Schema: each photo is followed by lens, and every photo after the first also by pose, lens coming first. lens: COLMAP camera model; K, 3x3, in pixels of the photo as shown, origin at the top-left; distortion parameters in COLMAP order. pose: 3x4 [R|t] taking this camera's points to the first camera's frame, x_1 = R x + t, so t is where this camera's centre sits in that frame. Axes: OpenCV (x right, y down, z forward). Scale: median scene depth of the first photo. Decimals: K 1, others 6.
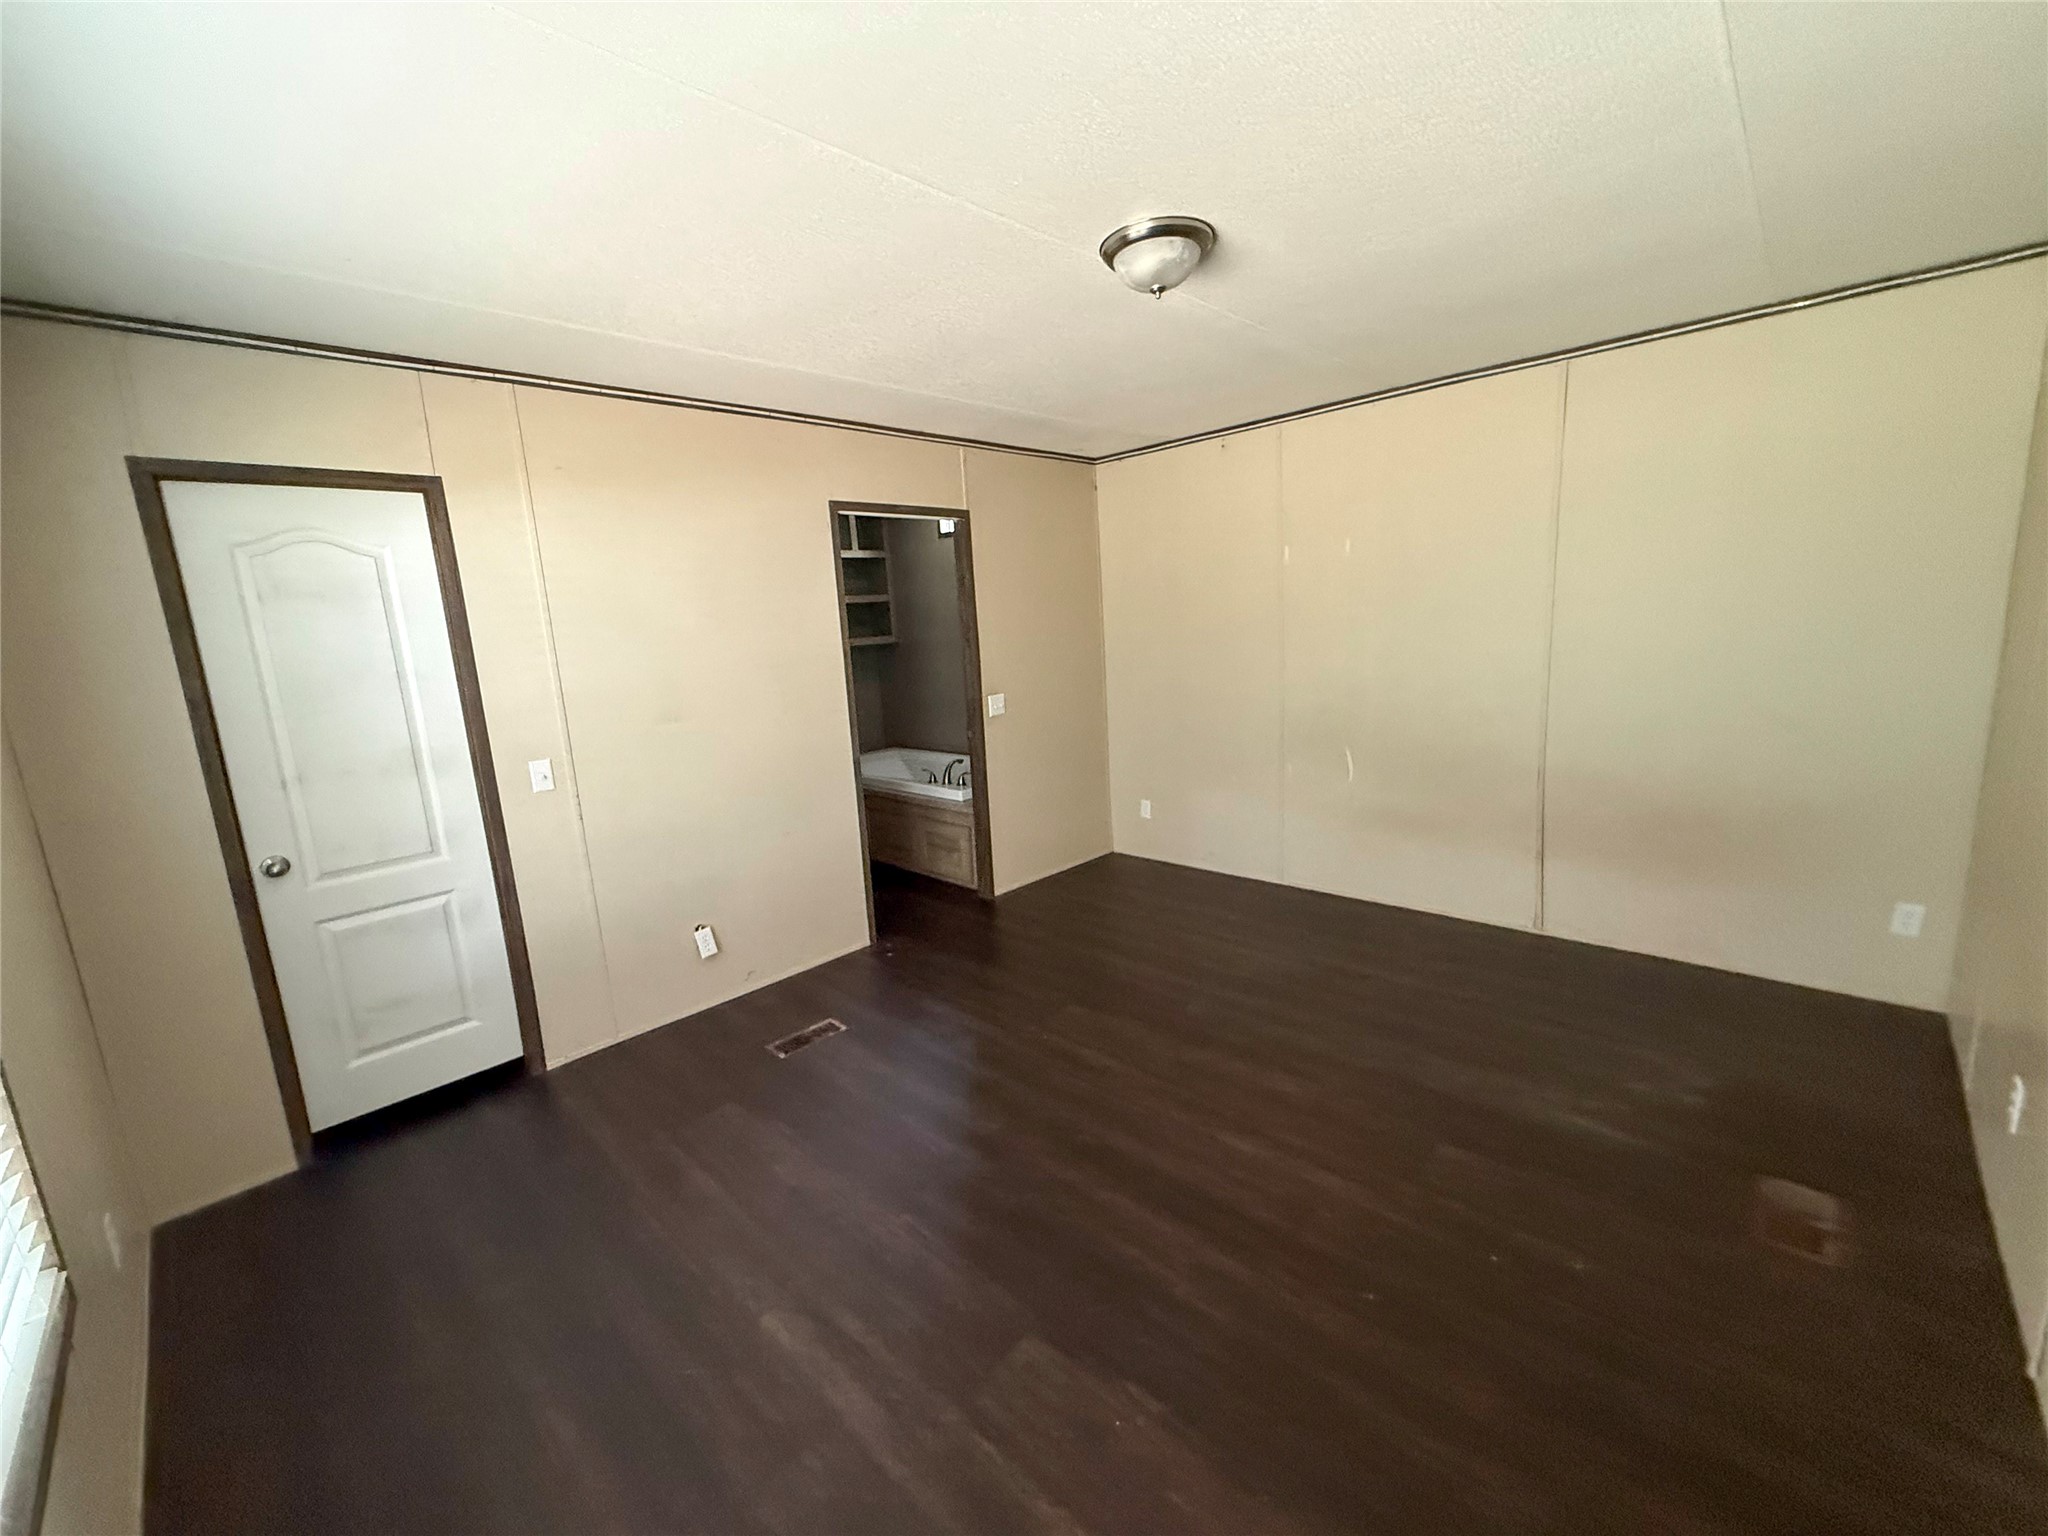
lens RADIAL K [[829.5, 0, 1024.0], [0, 829.5, 768.0], [0, 0, 1]] dist [-0.000268, 0.000026]
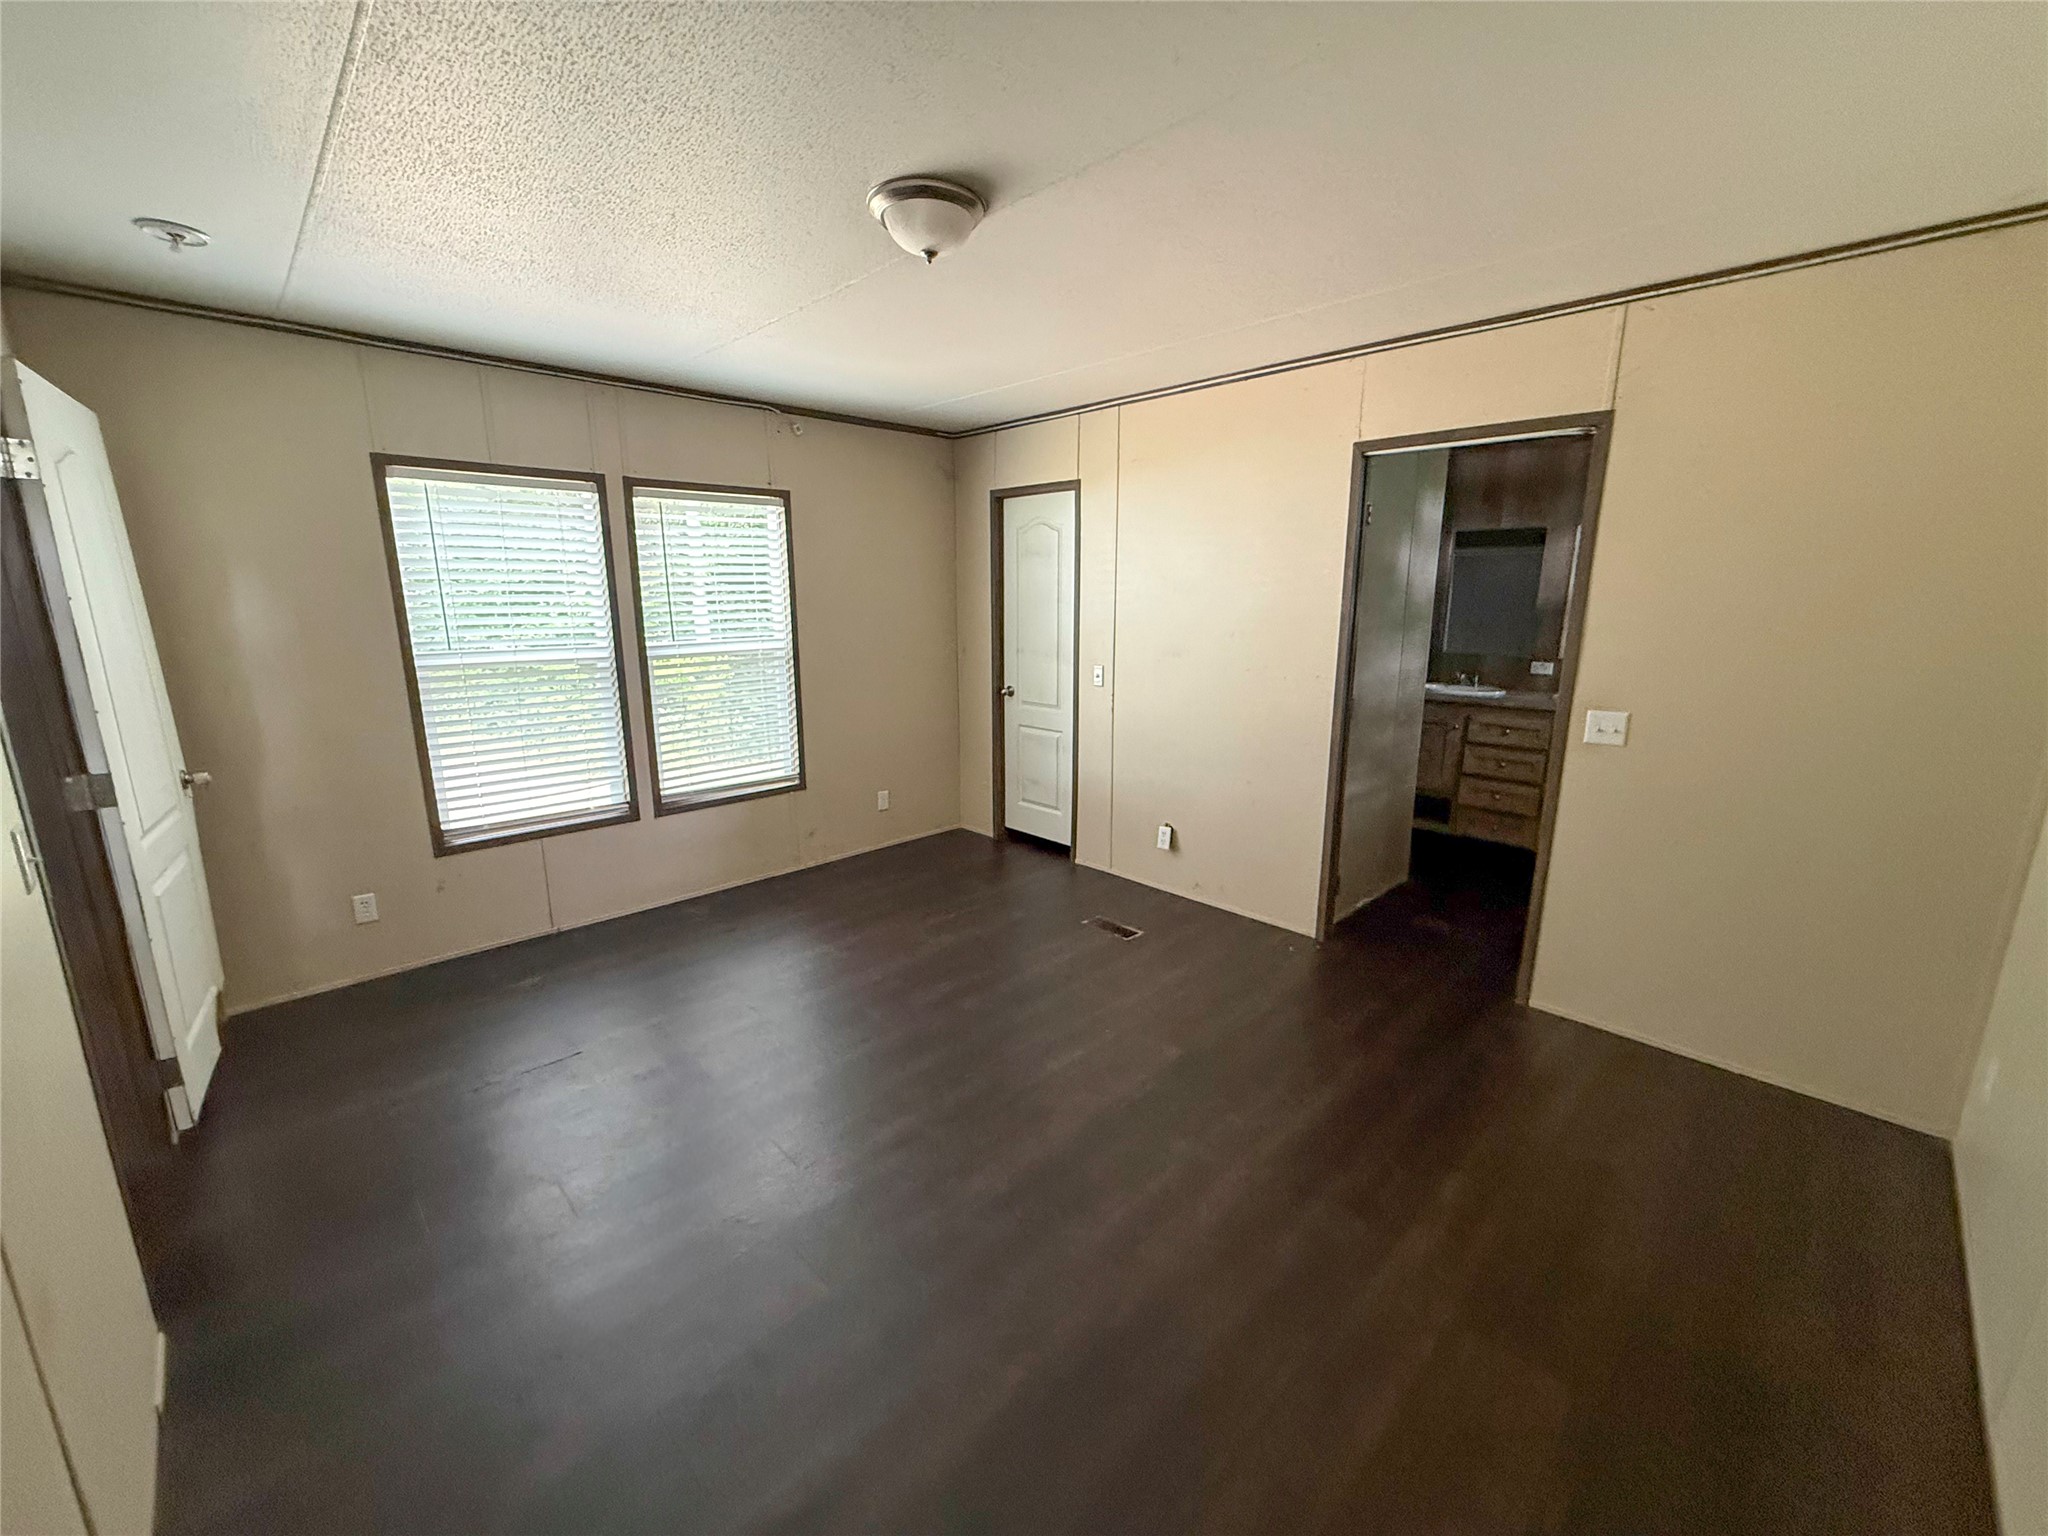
lens RADIAL K [[829.5, 0, 1024.0], [0, 829.5, 768.0], [0, 0, 1]] dist [-0.000268, 0.000026]
pose [[-0.036794, 0.266029, -0.963262, 0.660590], [-0.180077, 0.946371, 0.268243, -0.152579], [0.982964, 0.183332, 0.013085, 0.640699]]
